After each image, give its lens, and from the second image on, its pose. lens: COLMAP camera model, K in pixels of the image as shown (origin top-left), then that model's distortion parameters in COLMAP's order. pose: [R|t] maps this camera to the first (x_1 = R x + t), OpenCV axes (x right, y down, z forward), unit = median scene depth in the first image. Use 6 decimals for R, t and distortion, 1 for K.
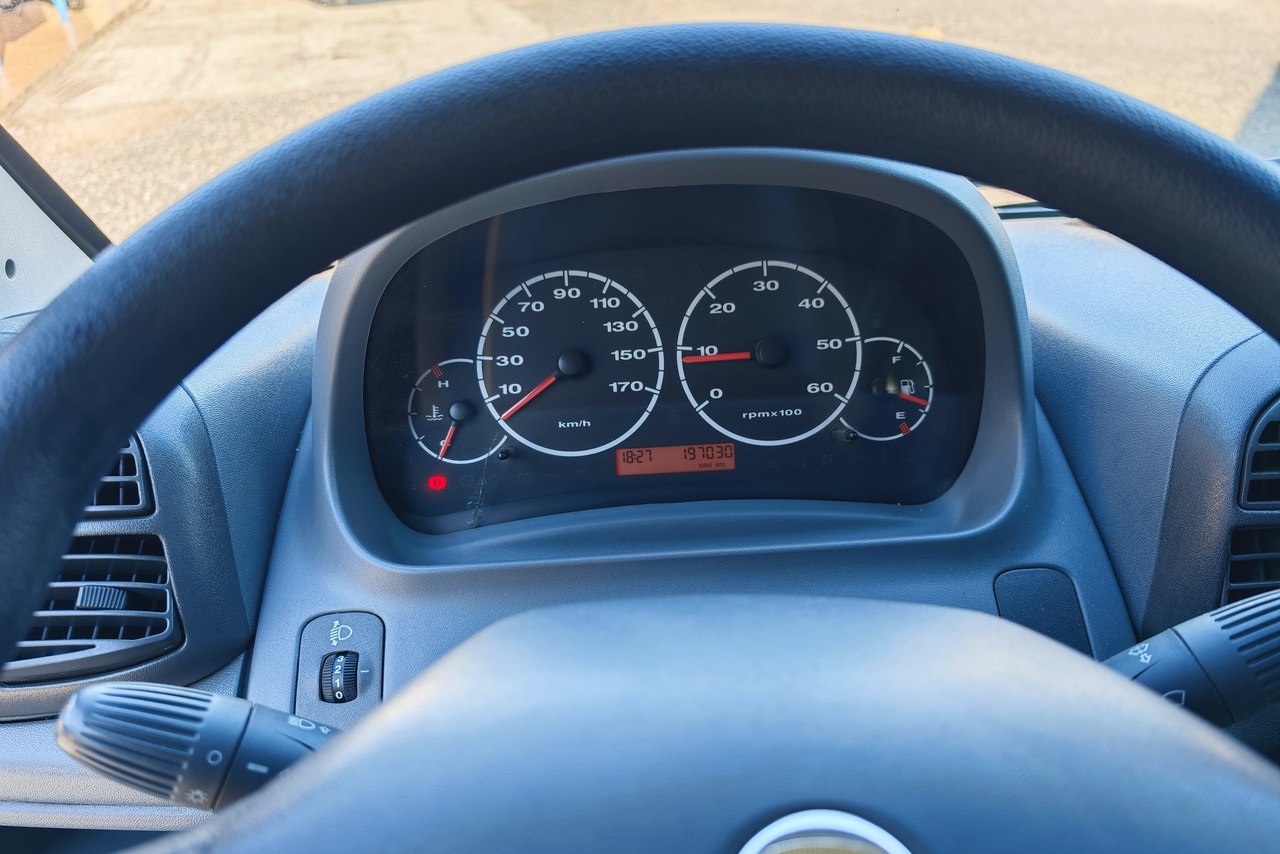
lens RADIAL K [[897.9, 0, 659.5], [0, 897.9, 426.2], [0, 0, 1]] dist [0.042177, -0.157552]
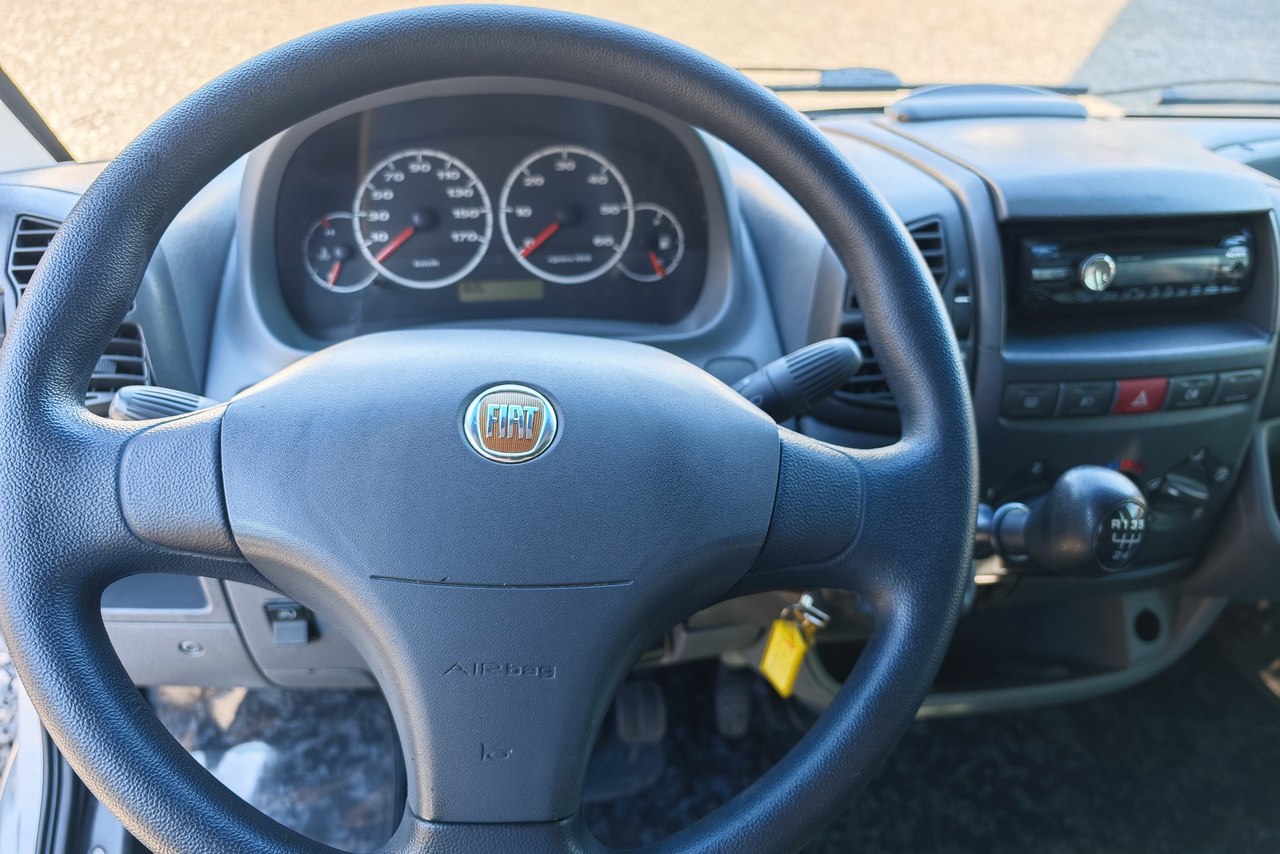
lens RADIAL K [[900.2, 0, 640.0], [0, 900.2, 427.0], [0, 0, 1]] dist [-0.025337, -0.000301]
pose [[0.993777, -0.002354, 0.111362, 0.078093], [-0.010333, 0.993517, 0.113217, 0.088573], [-0.110907, -0.113663, 0.987310, -0.440564]]
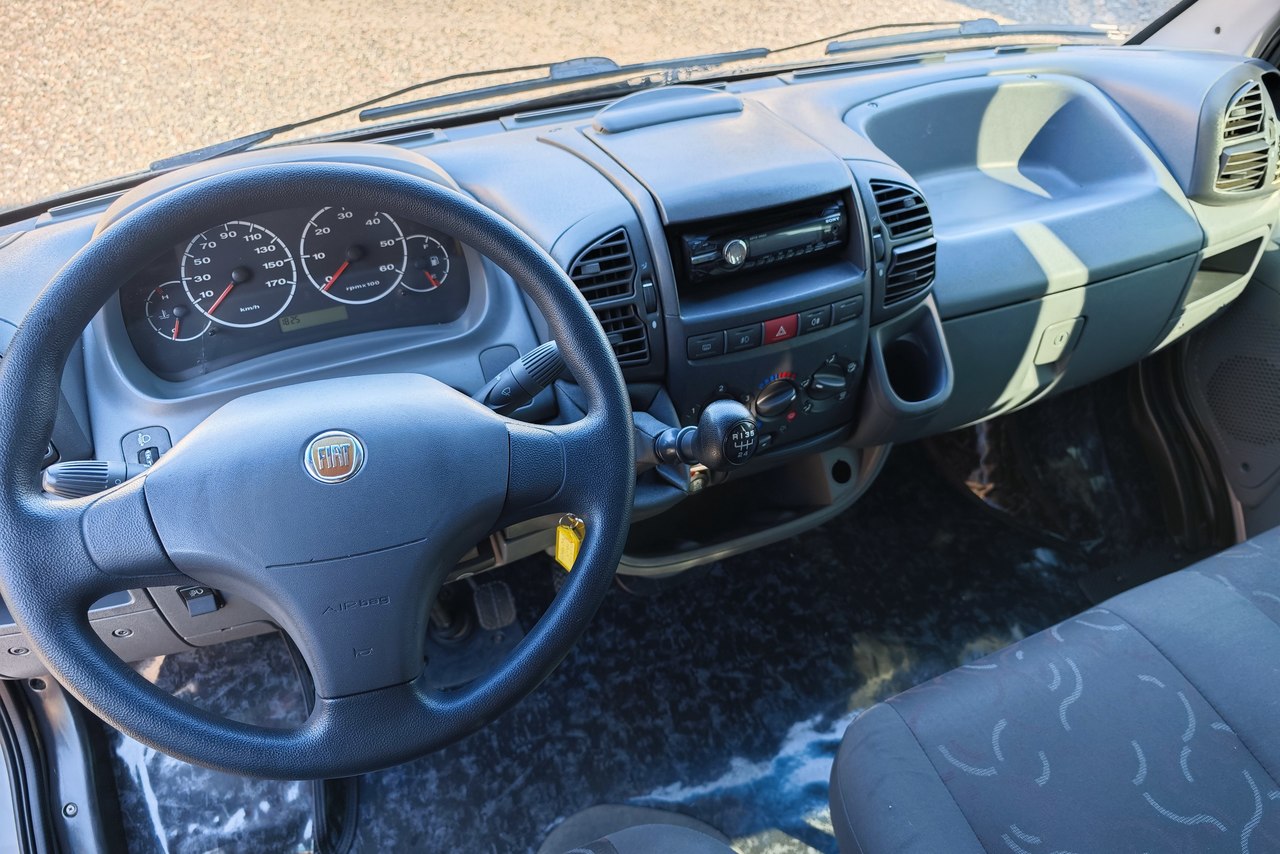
lens RADIAL K [[862.2, 0, 633.9], [0, 862.2, 418.4], [0, 0, 1]] dist [-0.005473, -0.000381]
pose [[0.947475, -0.187093, 0.259400, 0.143656], [0.126920, 0.964401, 0.231995, -0.091234], [-0.293570, -0.186886, 0.937491, -0.872144]]
